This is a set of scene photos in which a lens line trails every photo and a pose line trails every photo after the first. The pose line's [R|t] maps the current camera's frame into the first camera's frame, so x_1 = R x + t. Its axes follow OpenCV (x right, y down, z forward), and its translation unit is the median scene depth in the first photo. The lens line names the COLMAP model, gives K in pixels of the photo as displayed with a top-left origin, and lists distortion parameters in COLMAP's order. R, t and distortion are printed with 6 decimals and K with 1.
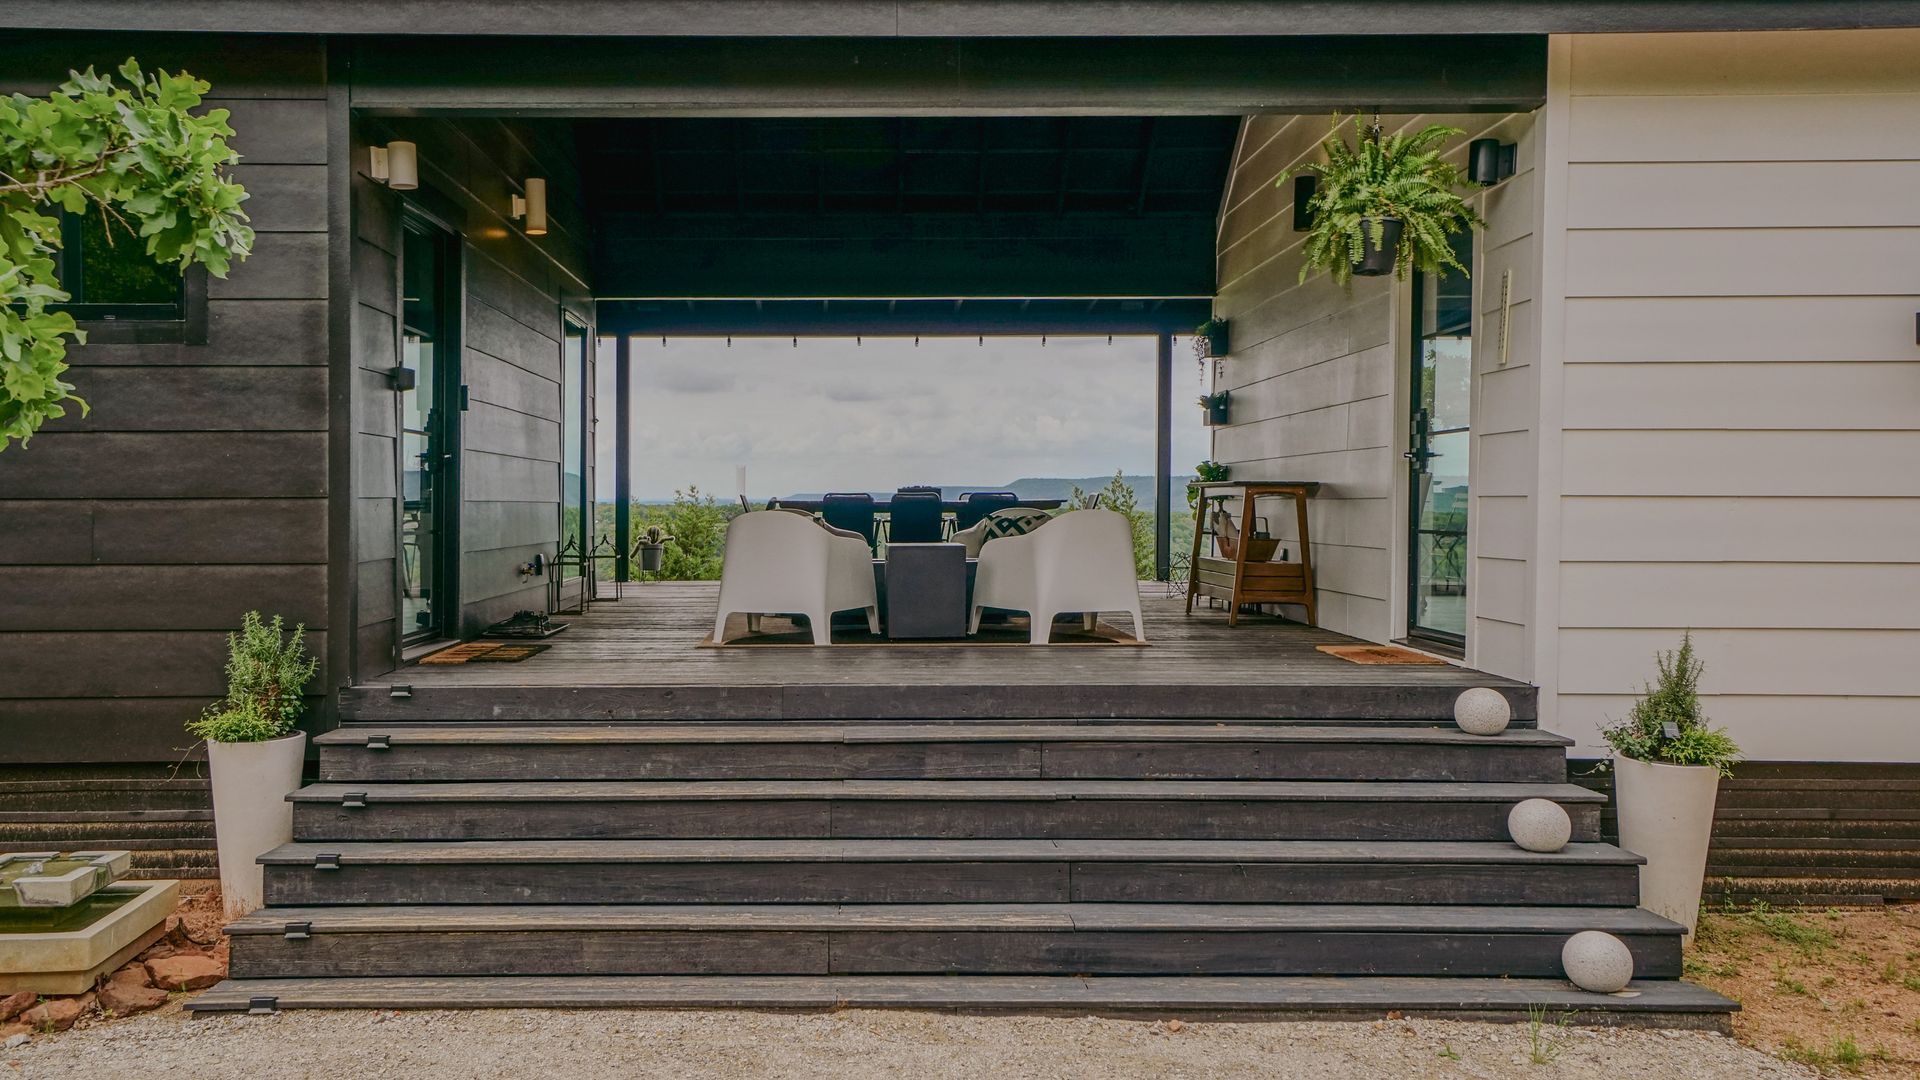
lens RADIAL K [[1519.6, 0, 926.2], [0, 1519.6, 539.1], [0, 0, 1]] dist [0.033965, 0.001184]
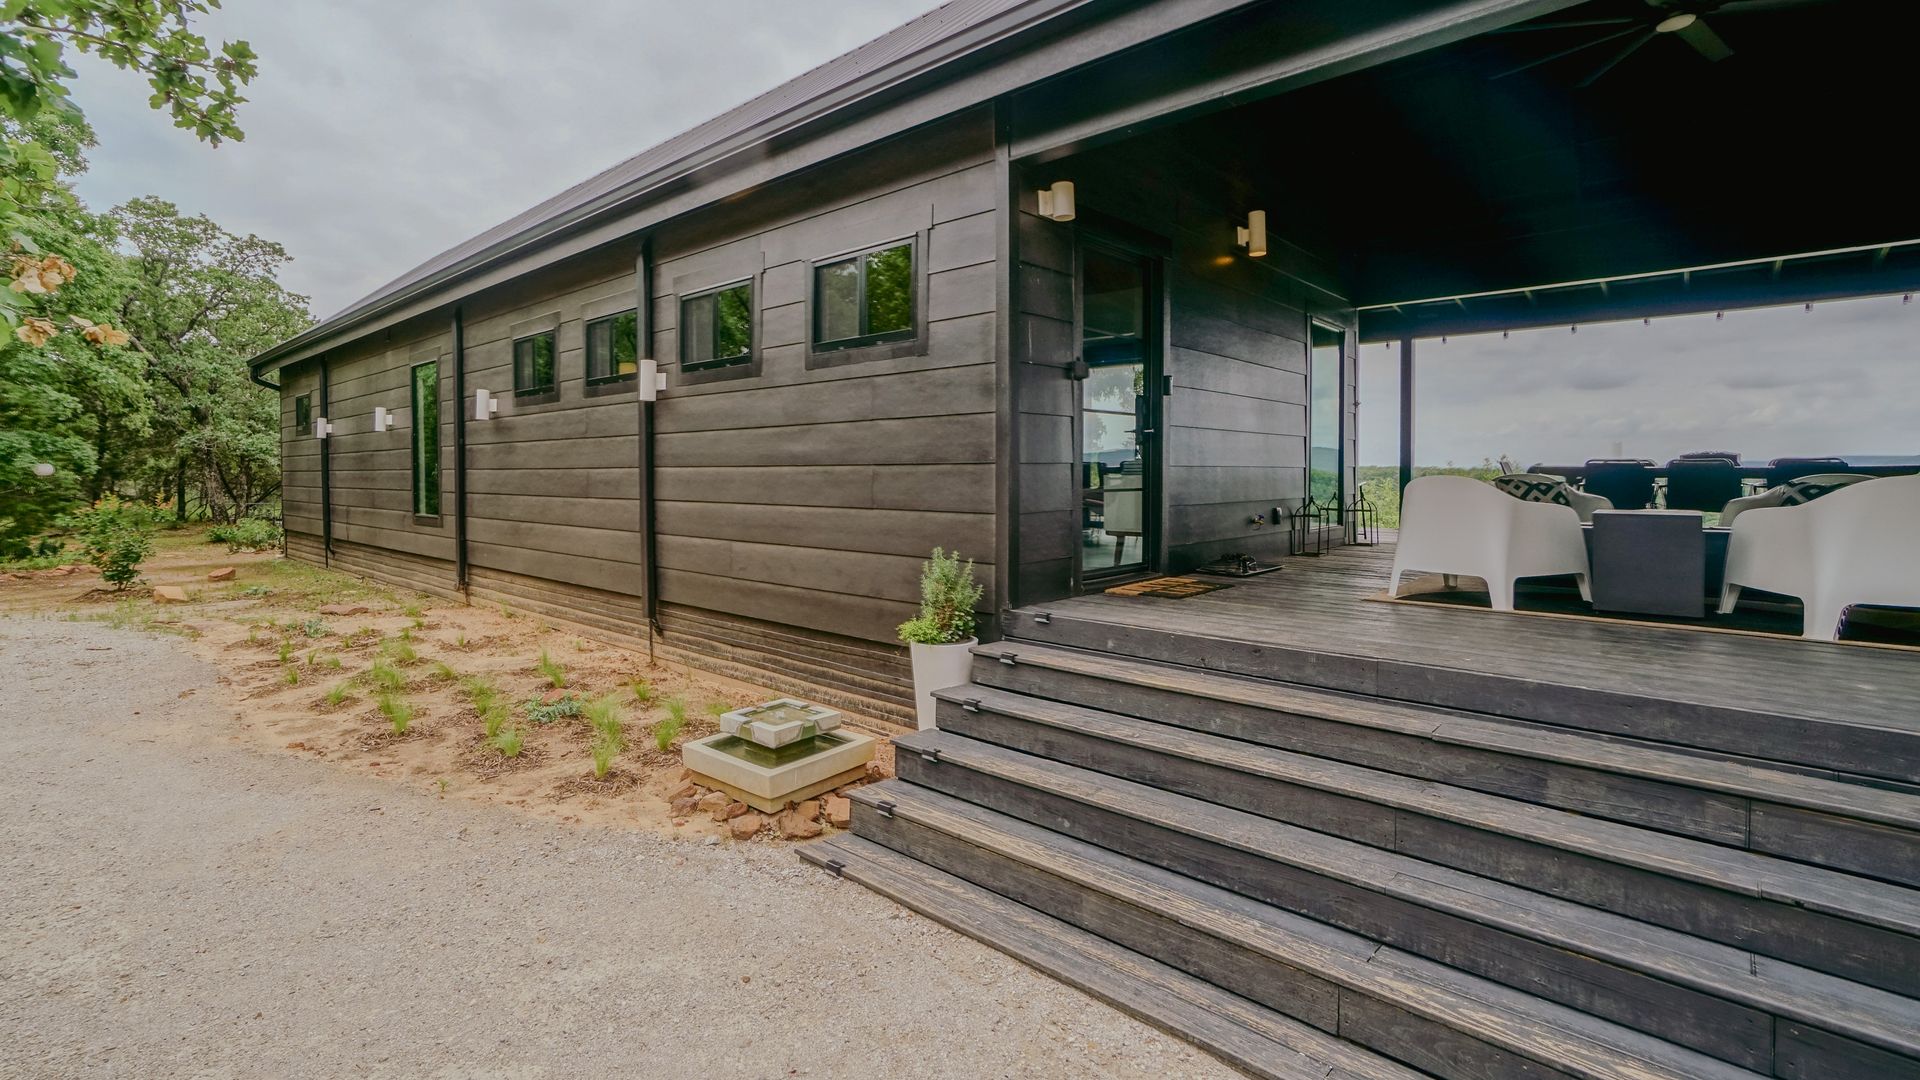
lens RADIAL K [[873.9, 0, 928.7], [0, 873.9, 474.0], [0, 0, 1]] dist [-0.003766, 0.007878]
pose [[0.700339, 0.004600, -0.713796, 0.100424], [-0.017750, 0.999782, -0.010972, -0.008616], [0.713590, 0.020354, 0.700268, 0.431172]]
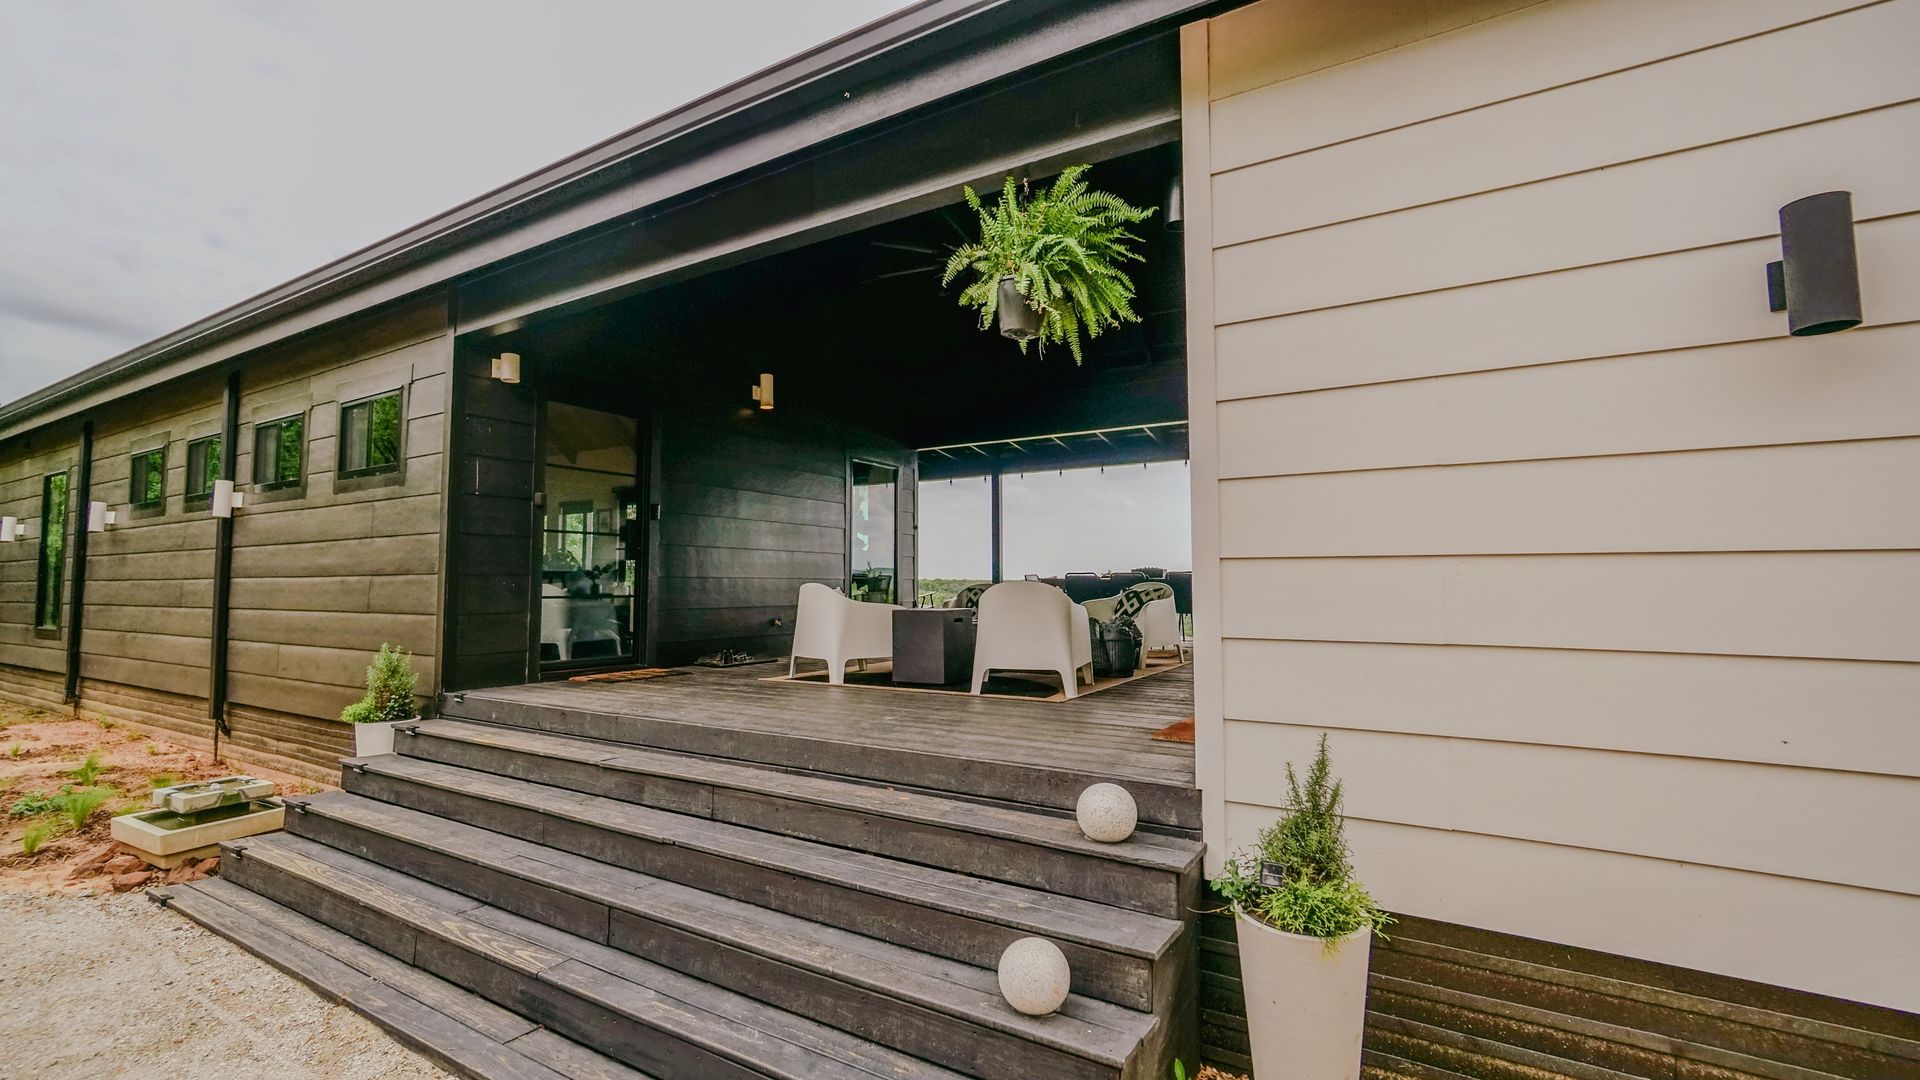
lens RADIAL K [[853.1, 0, 932.2], [0, 853.1, 520.9], [0, 0, 1]] dist [-0.000519, 0.010351]
pose [[0.816292, -0.040592, -0.576211, 0.554240], [-0.015372, 0.995648, -0.091917, -0.007664], [0.577434, 0.083888, 0.812116, 0.555084]]
